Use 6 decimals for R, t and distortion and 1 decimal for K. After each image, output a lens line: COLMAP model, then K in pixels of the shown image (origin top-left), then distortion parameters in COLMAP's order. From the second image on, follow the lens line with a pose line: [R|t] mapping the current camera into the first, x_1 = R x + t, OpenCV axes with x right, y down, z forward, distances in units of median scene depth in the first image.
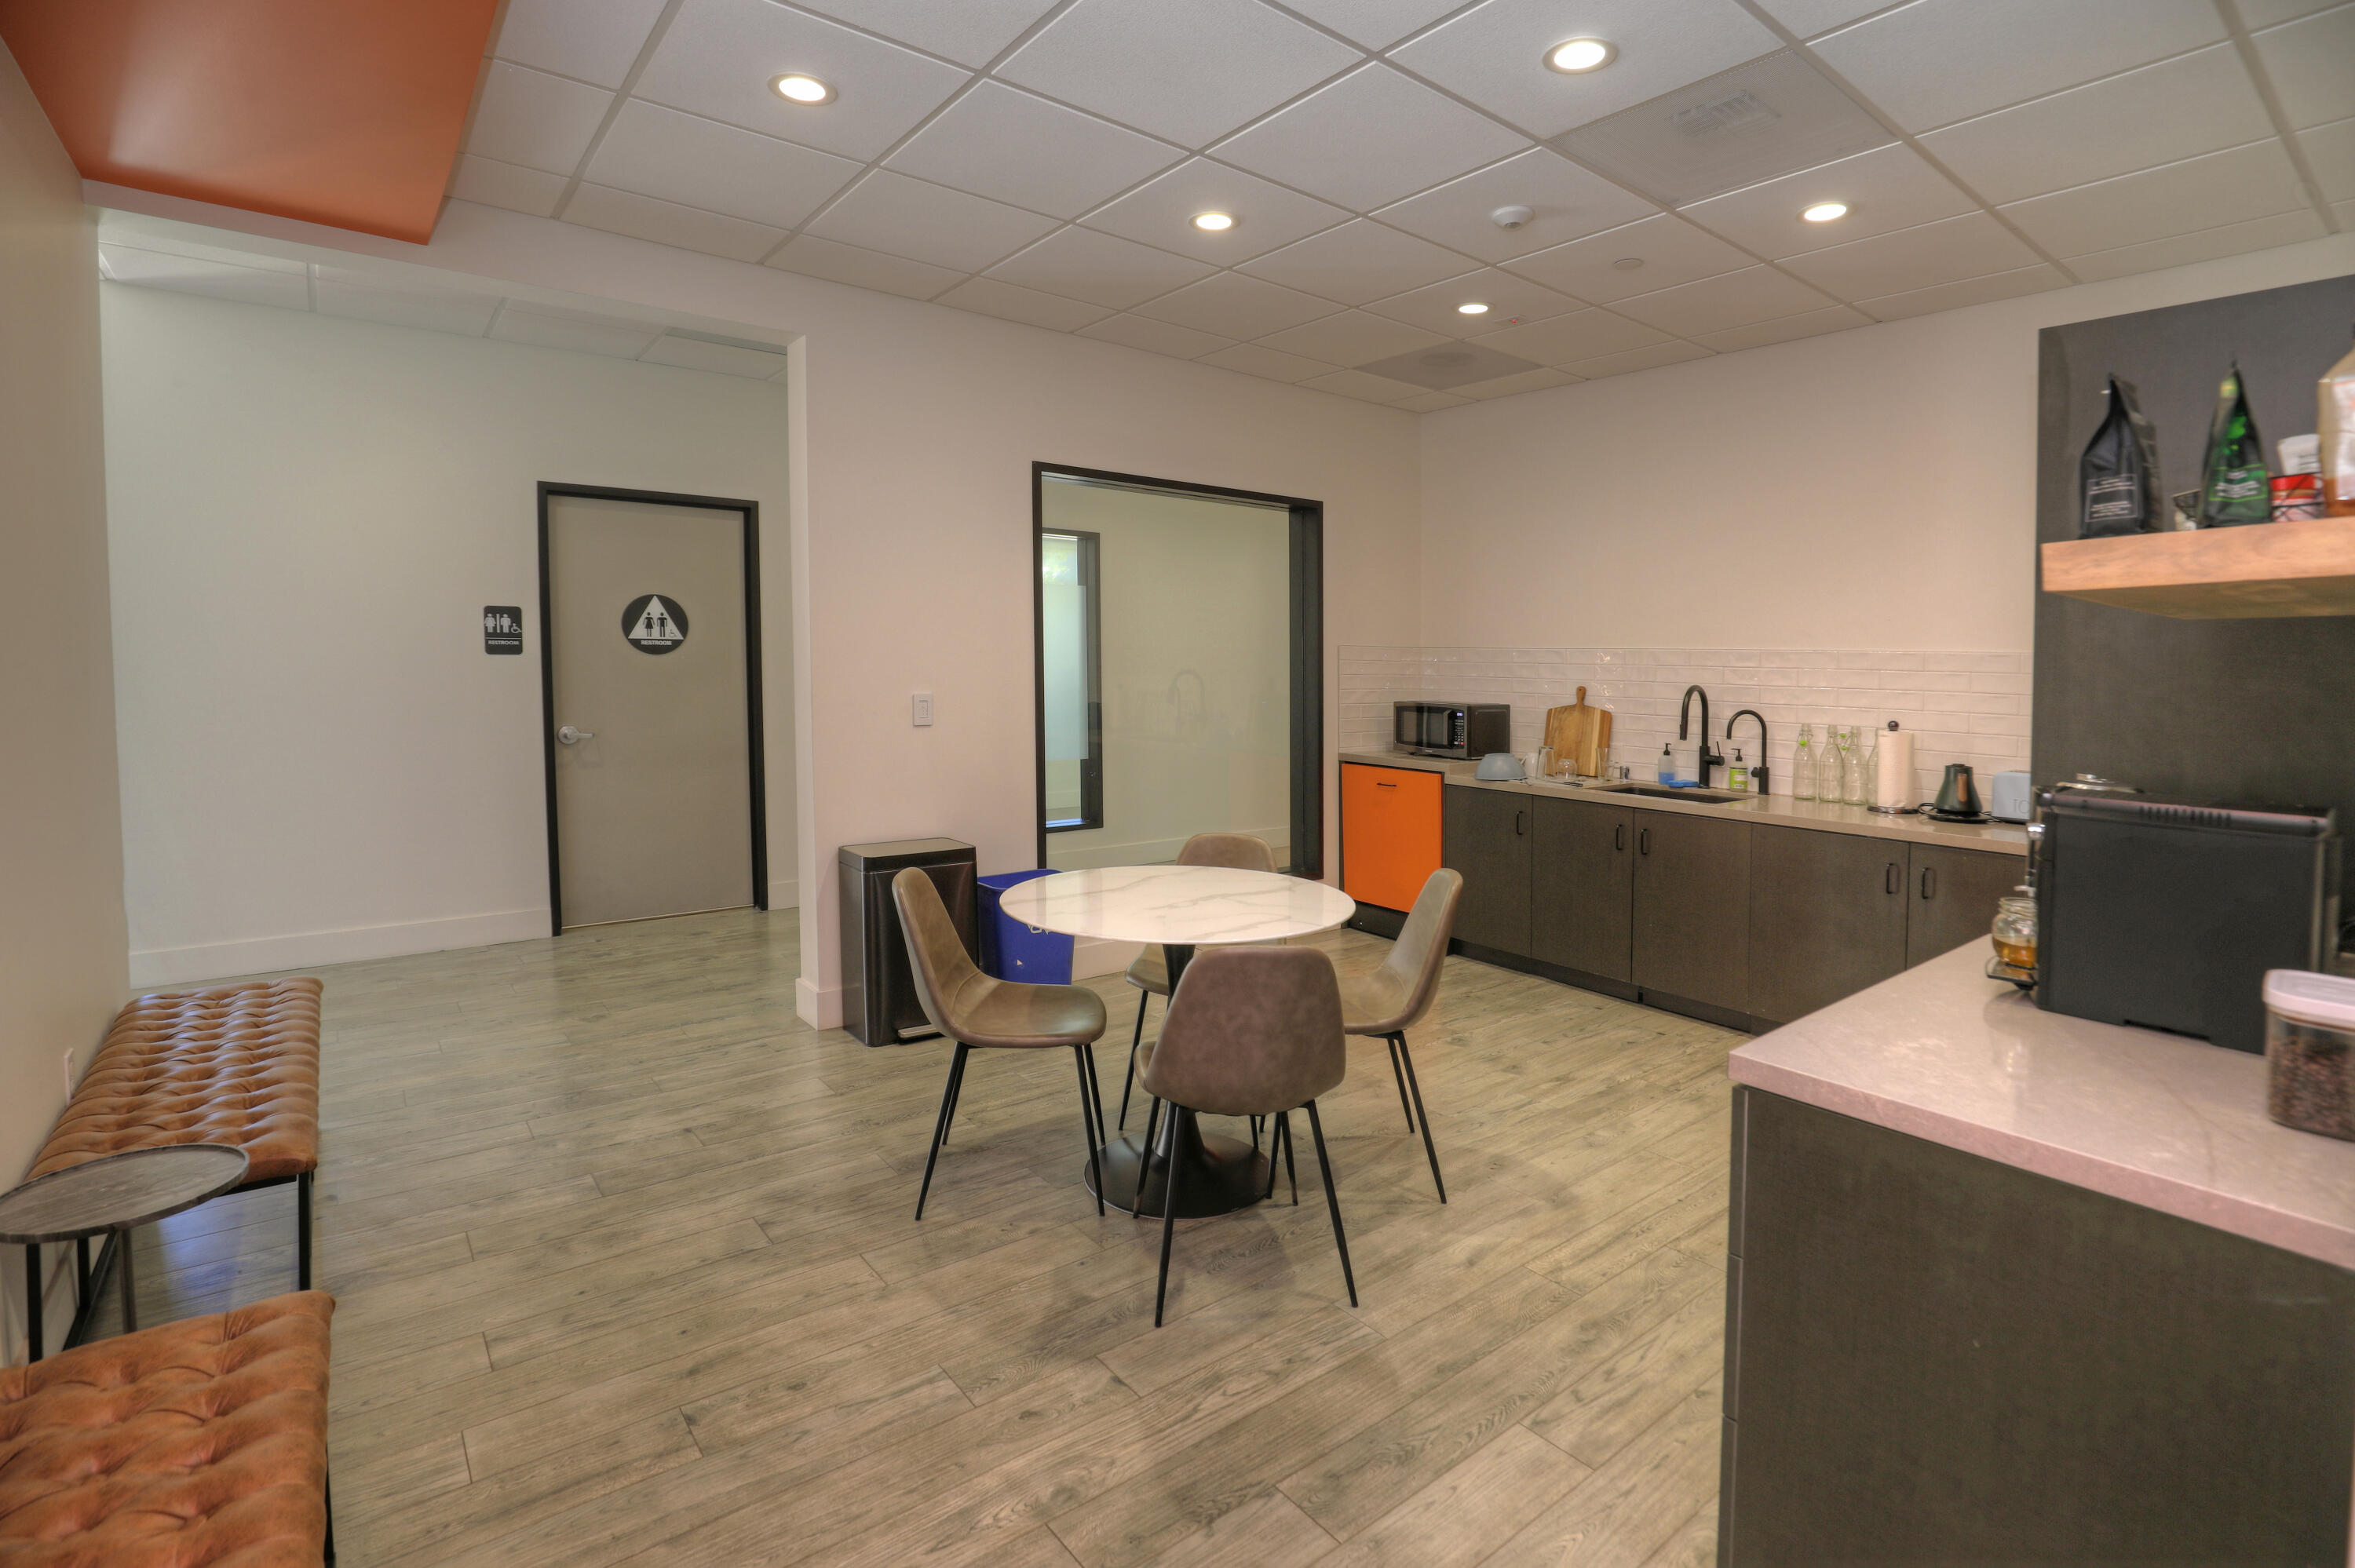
lens RADIAL K [[1130.9, 0, 1238.2], [0, 1130.9, 711.9], [0, 0, 1]] dist [-0.042948, 0.011875]
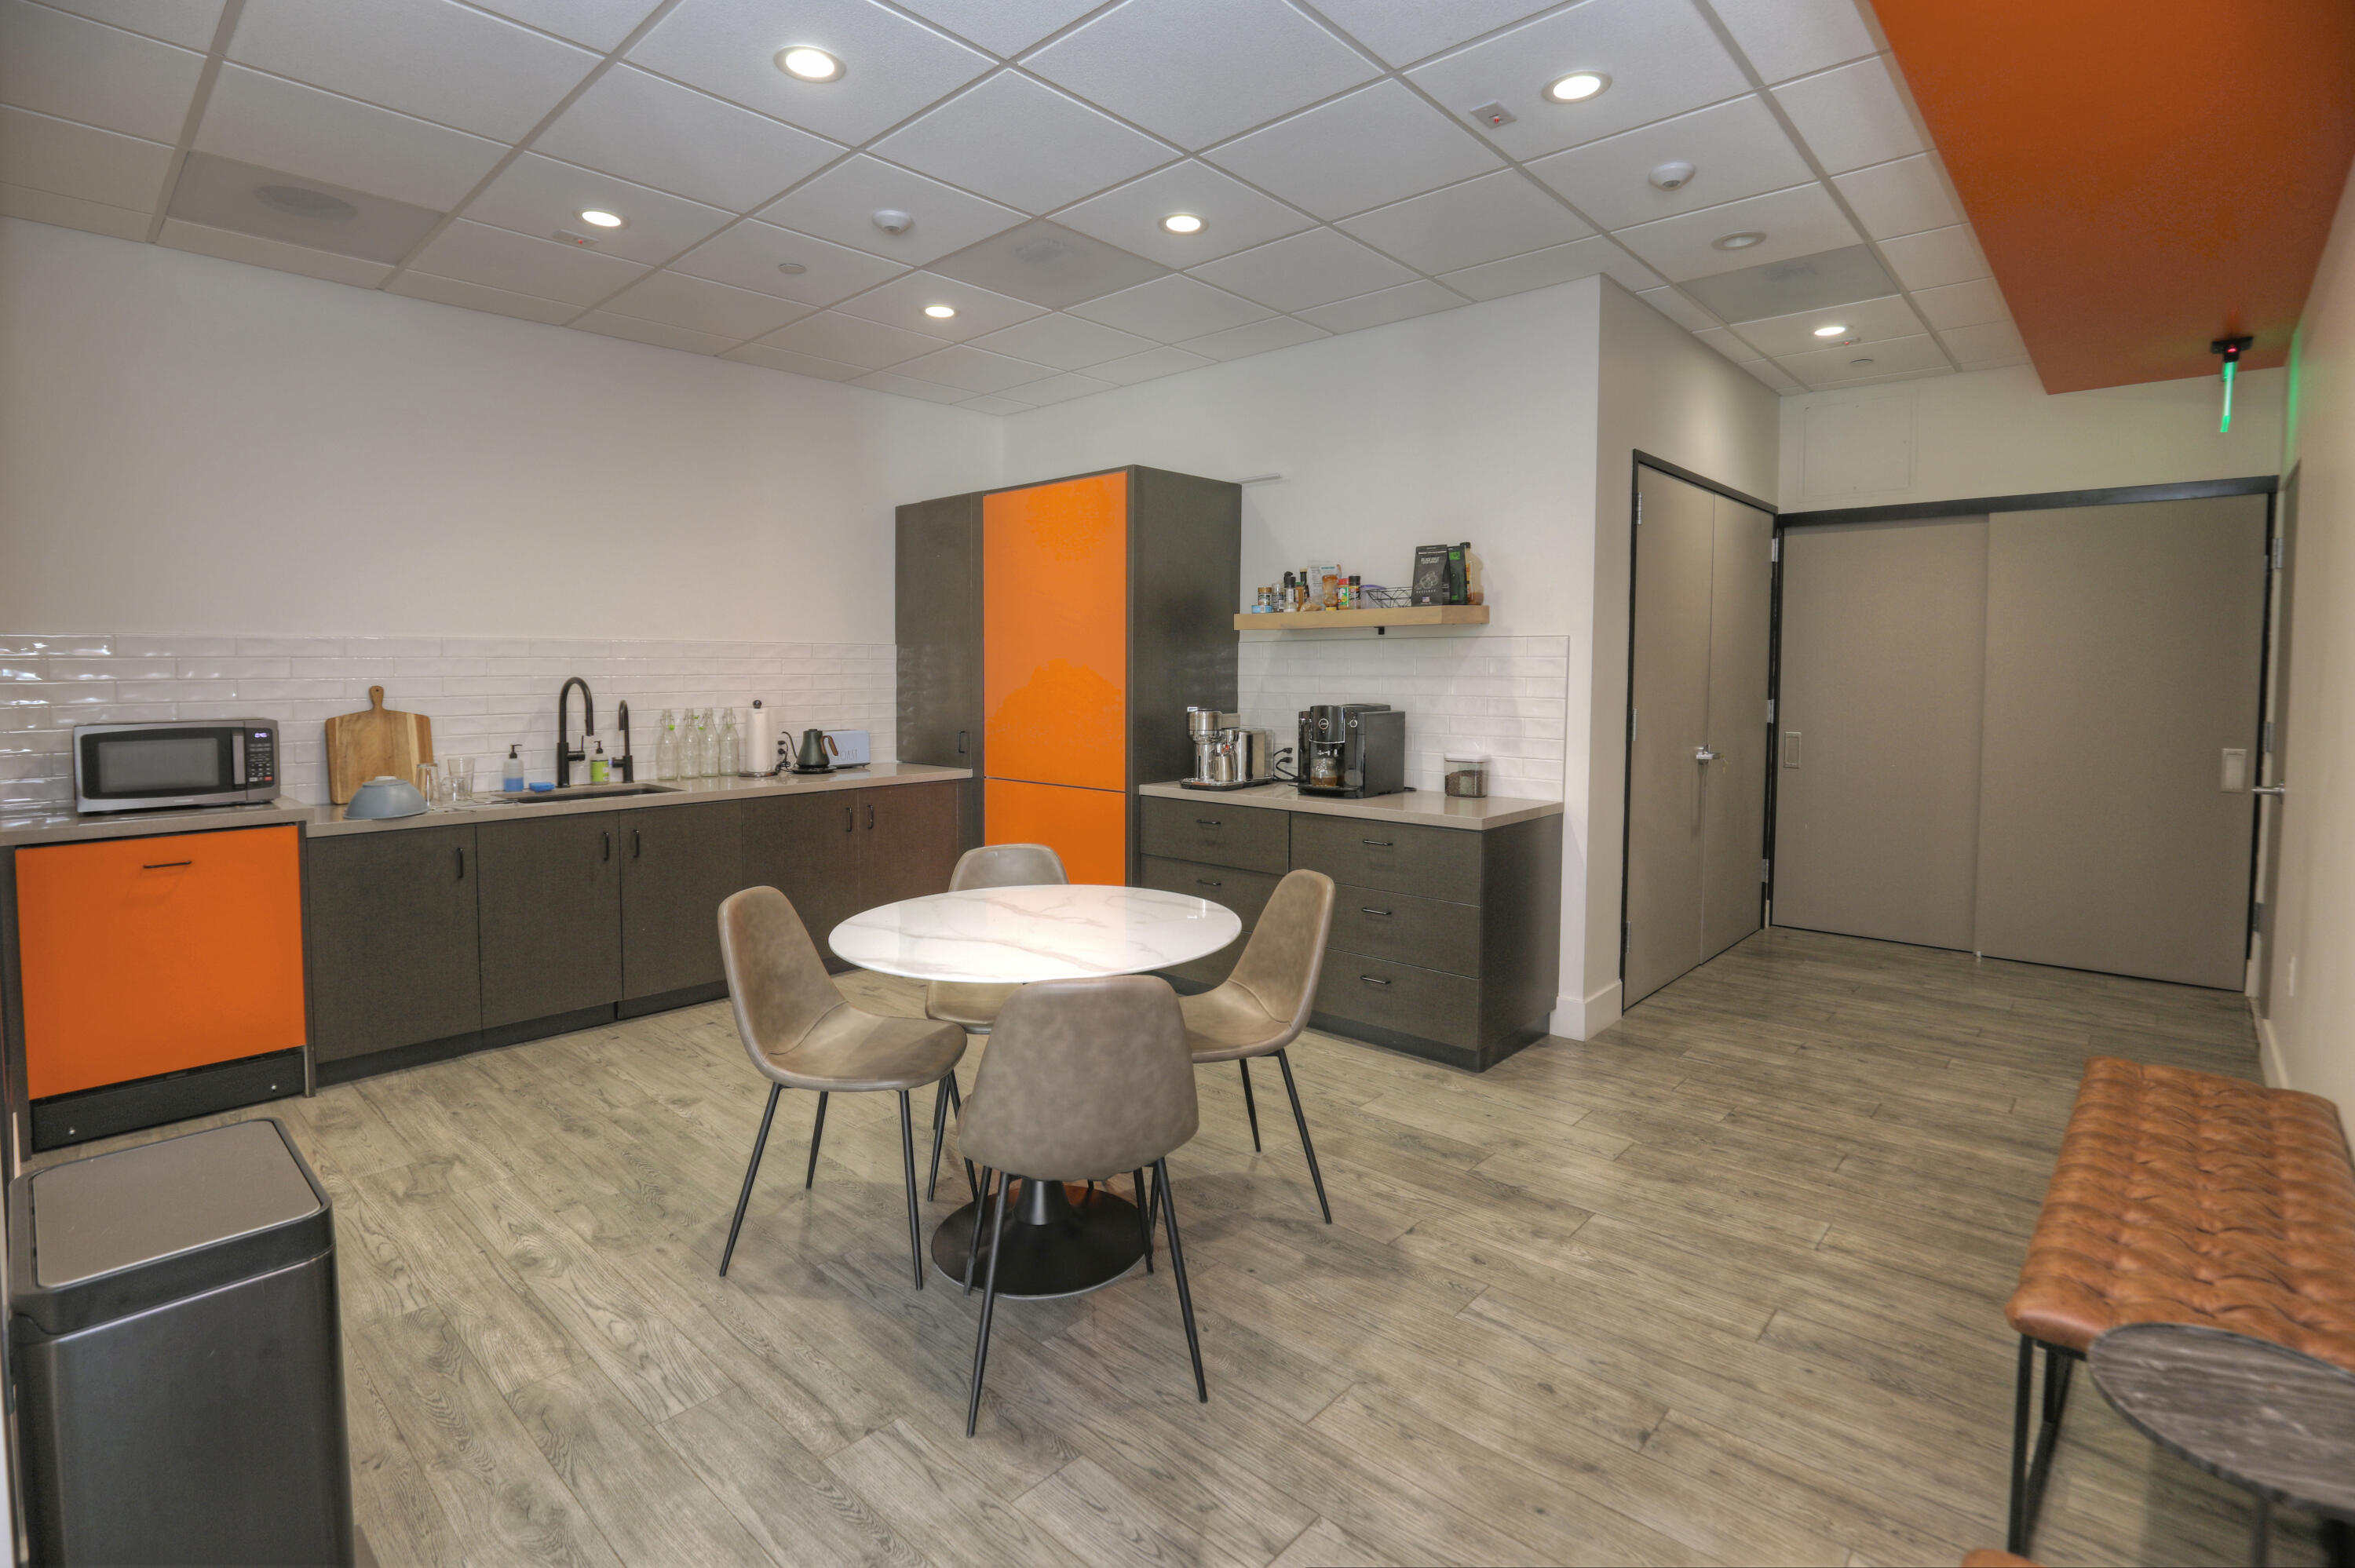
lens RADIAL K [[1100.6, 0, 1174.7], [0, 1100.6, 708.8], [0, 0, 1]] dist [-0.012256, 0.000372]
pose [[-0.129861, -0.059533, 0.989743, -0.814407], [0.045149, 0.996805, 0.065882, -0.050817], [-0.990504, 0.053241, -0.126758, 0.897249]]
